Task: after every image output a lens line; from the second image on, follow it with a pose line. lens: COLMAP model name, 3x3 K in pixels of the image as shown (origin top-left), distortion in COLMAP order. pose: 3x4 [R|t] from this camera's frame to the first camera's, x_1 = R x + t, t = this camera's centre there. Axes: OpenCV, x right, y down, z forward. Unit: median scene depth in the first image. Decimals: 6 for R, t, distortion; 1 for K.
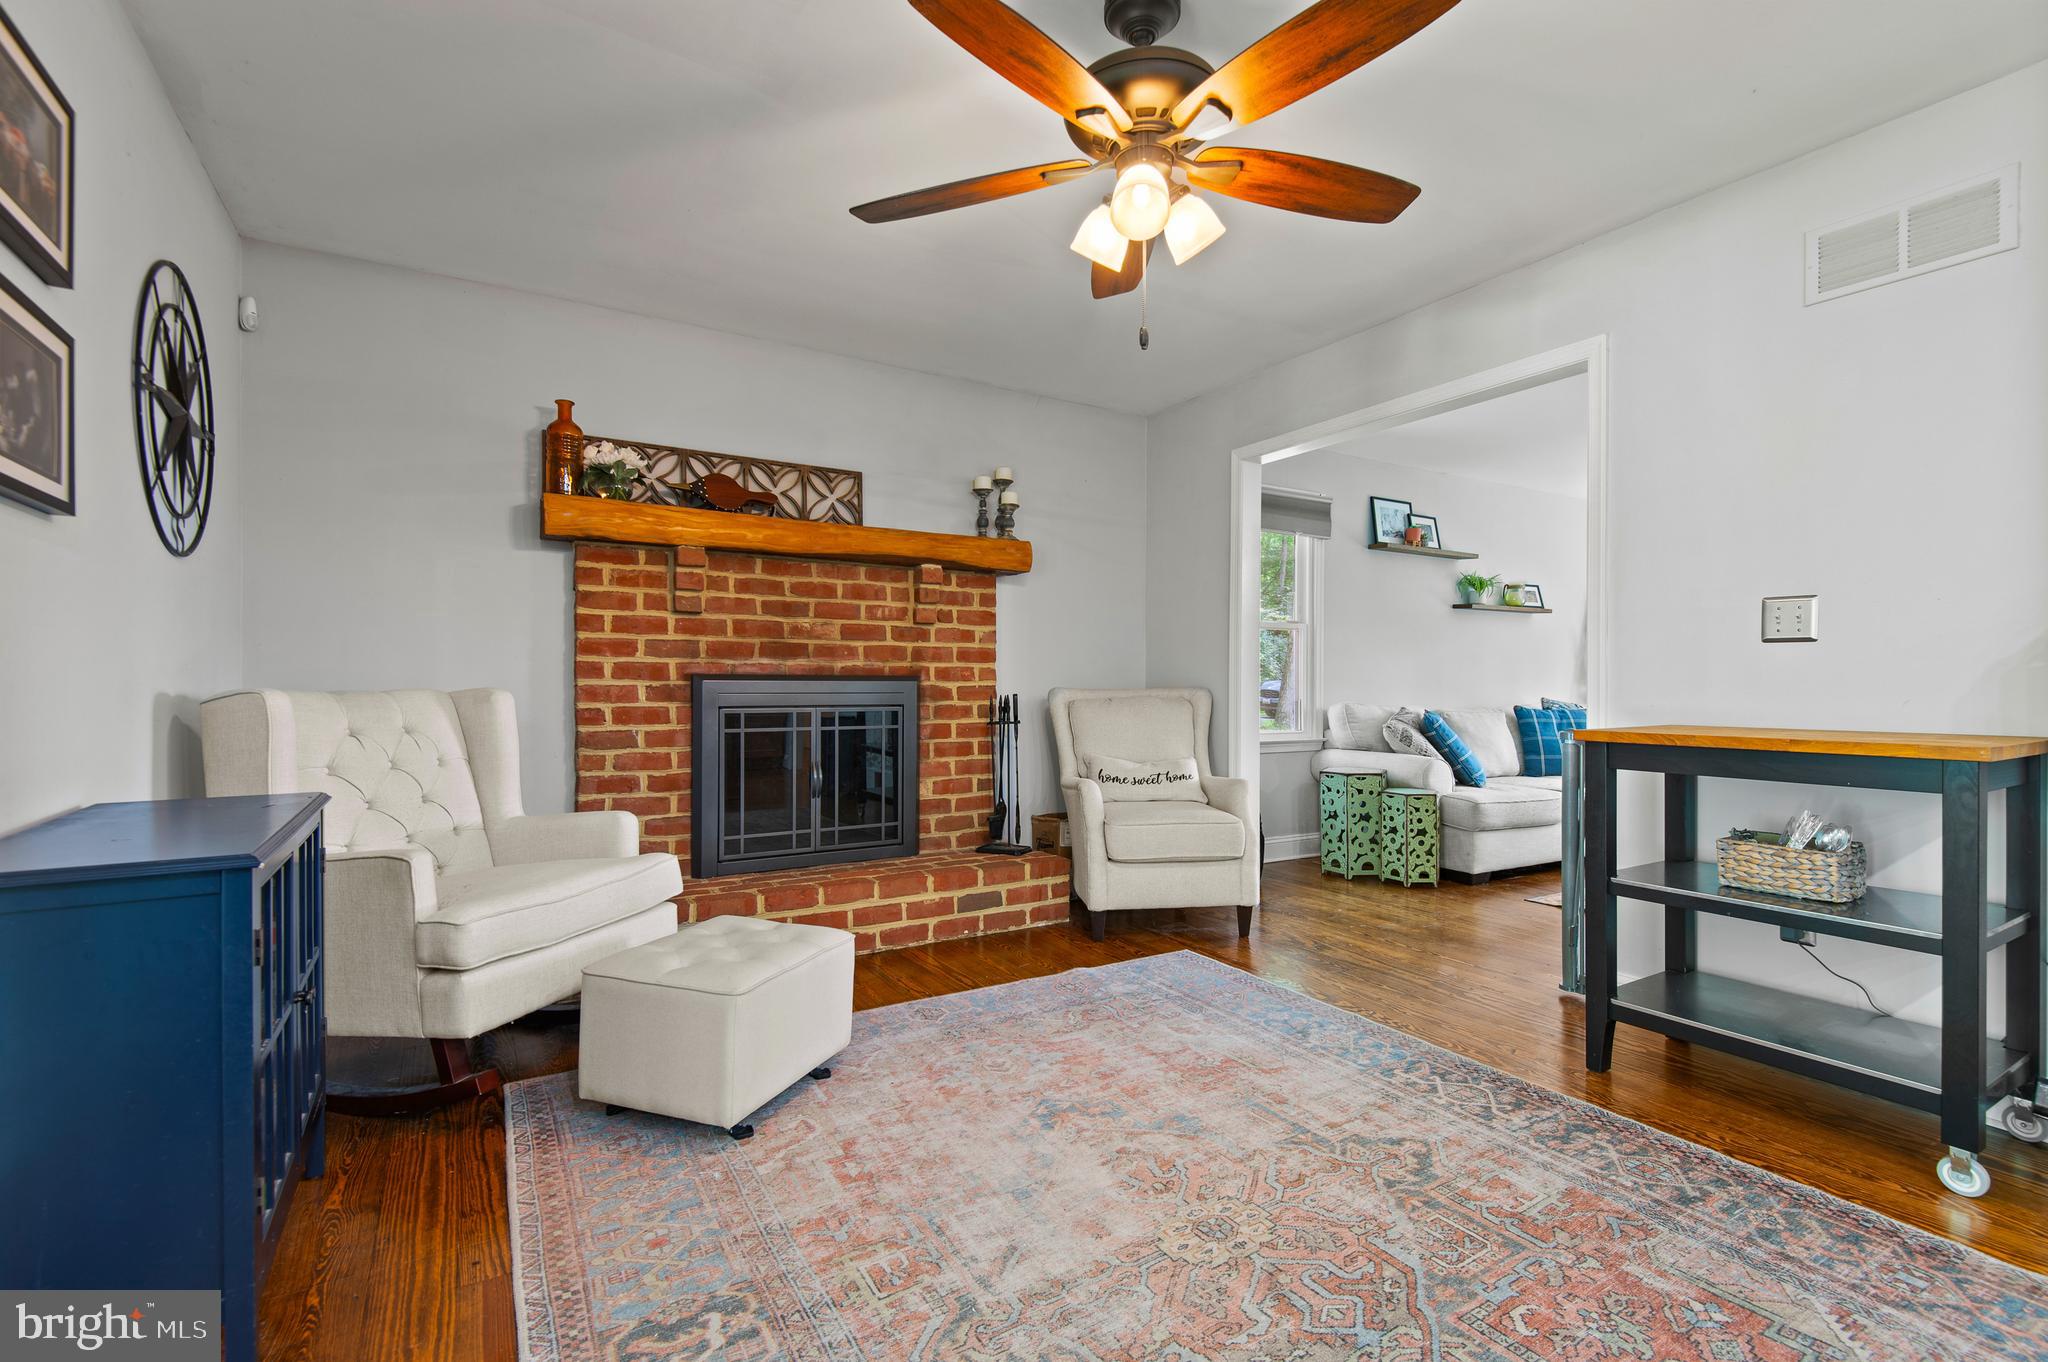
lens RADIAL K [[924.5, 0, 1034.8], [0, 924.5, 687.8], [0, 0, 1]] dist [0.043683, -0.030503]
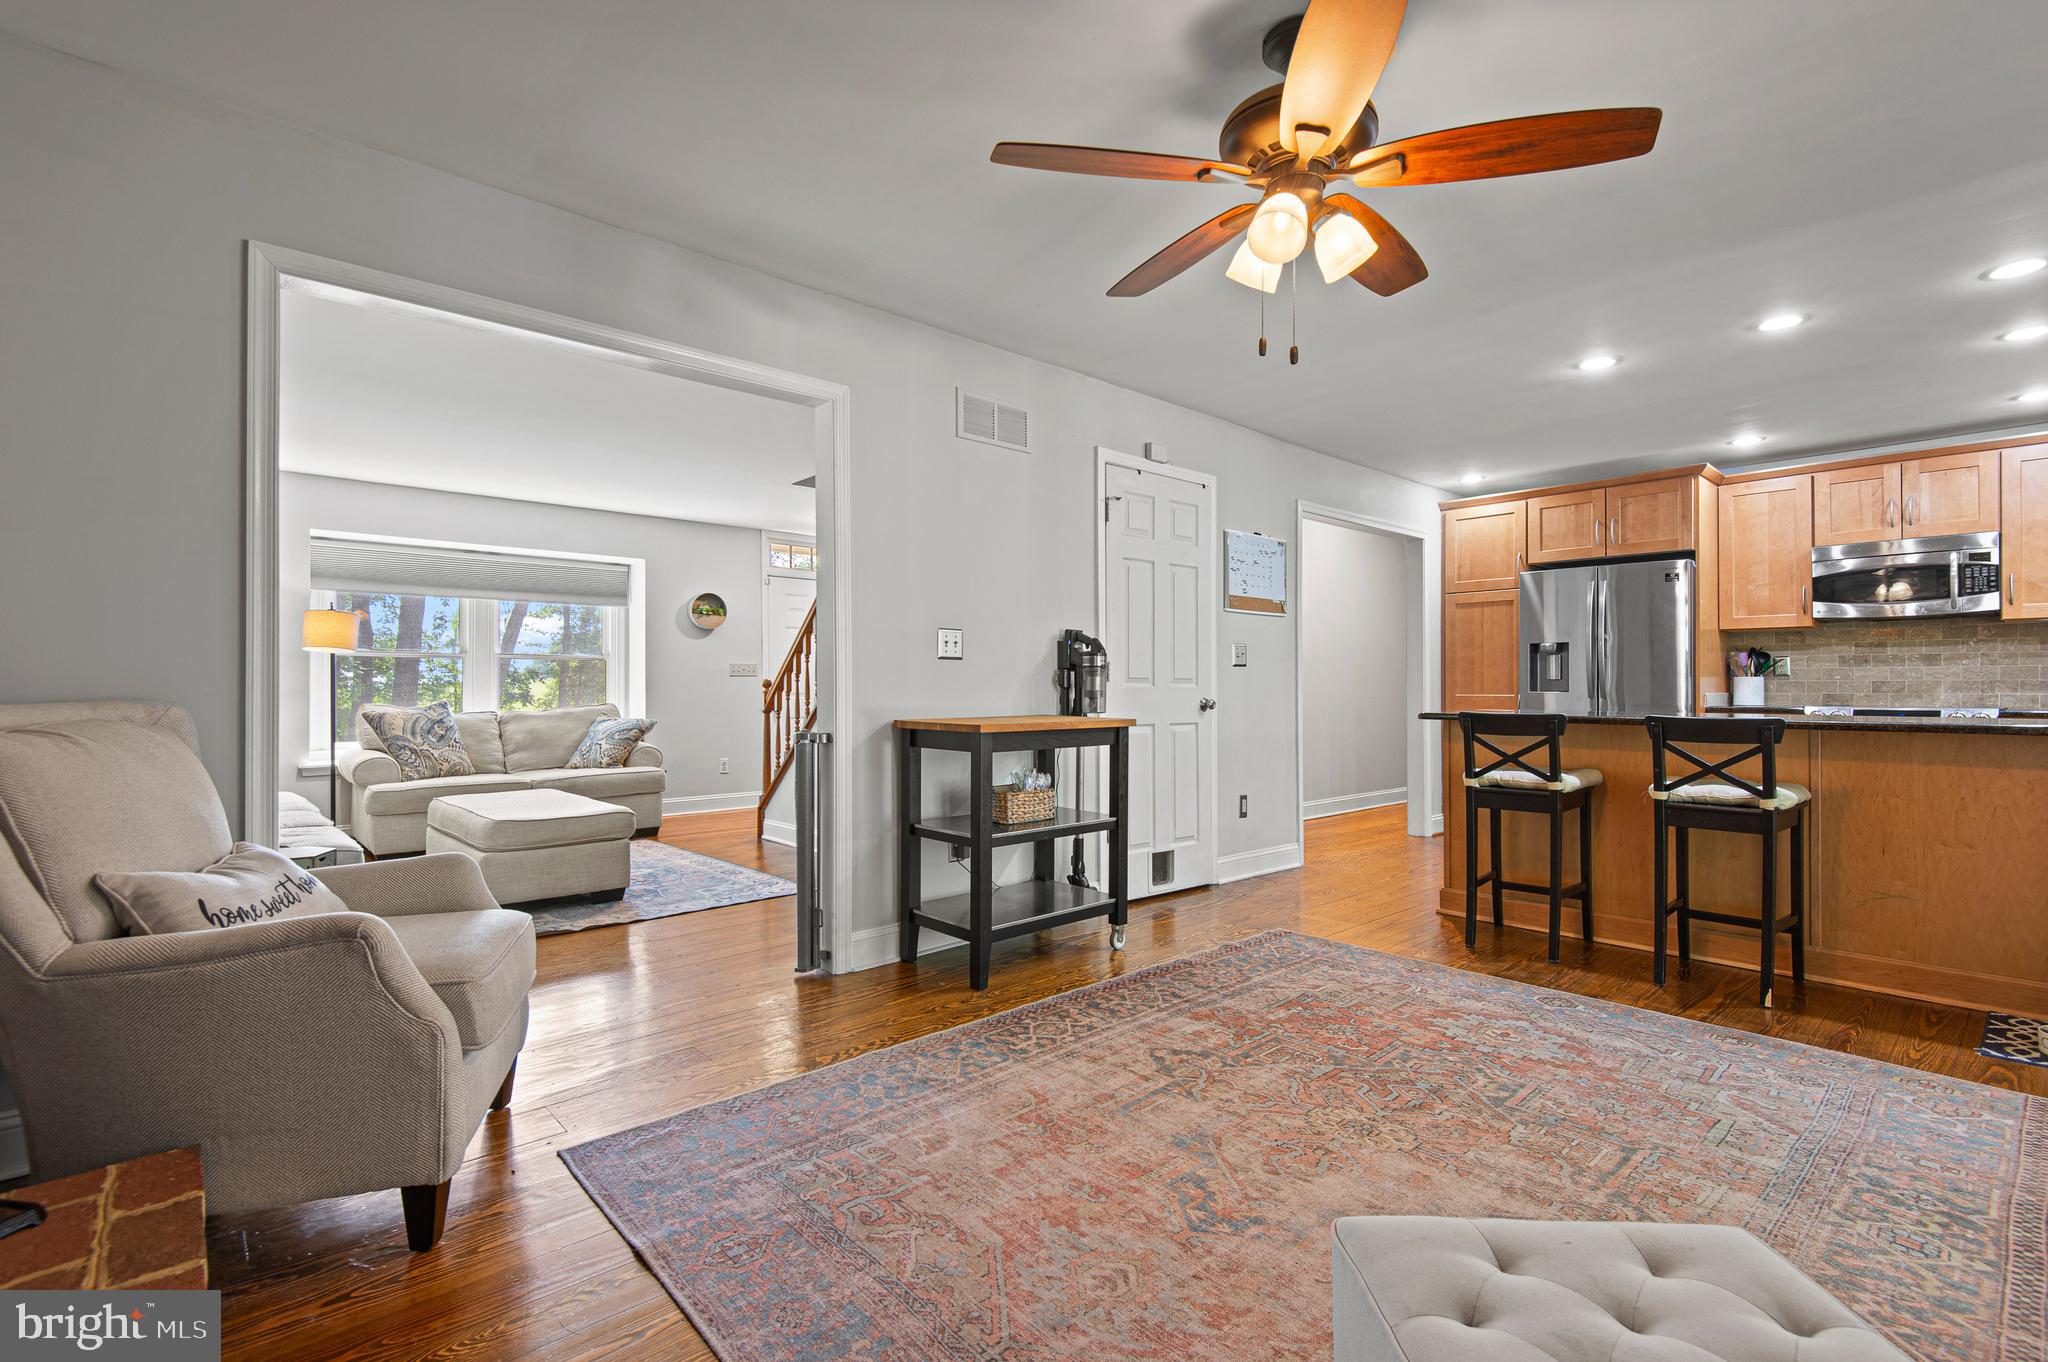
lens RADIAL K [[924.5, 0, 1034.8], [0, 924.5, 687.8], [0, 0, 1]] dist [0.043683, -0.030503]
pose [[-0.186044, -0.003921, 0.982534, -0.760897], [0.005892, 0.999970, 0.005106, -0.012999], [-0.982524, 0.006739, -0.186015, 1.329361]]
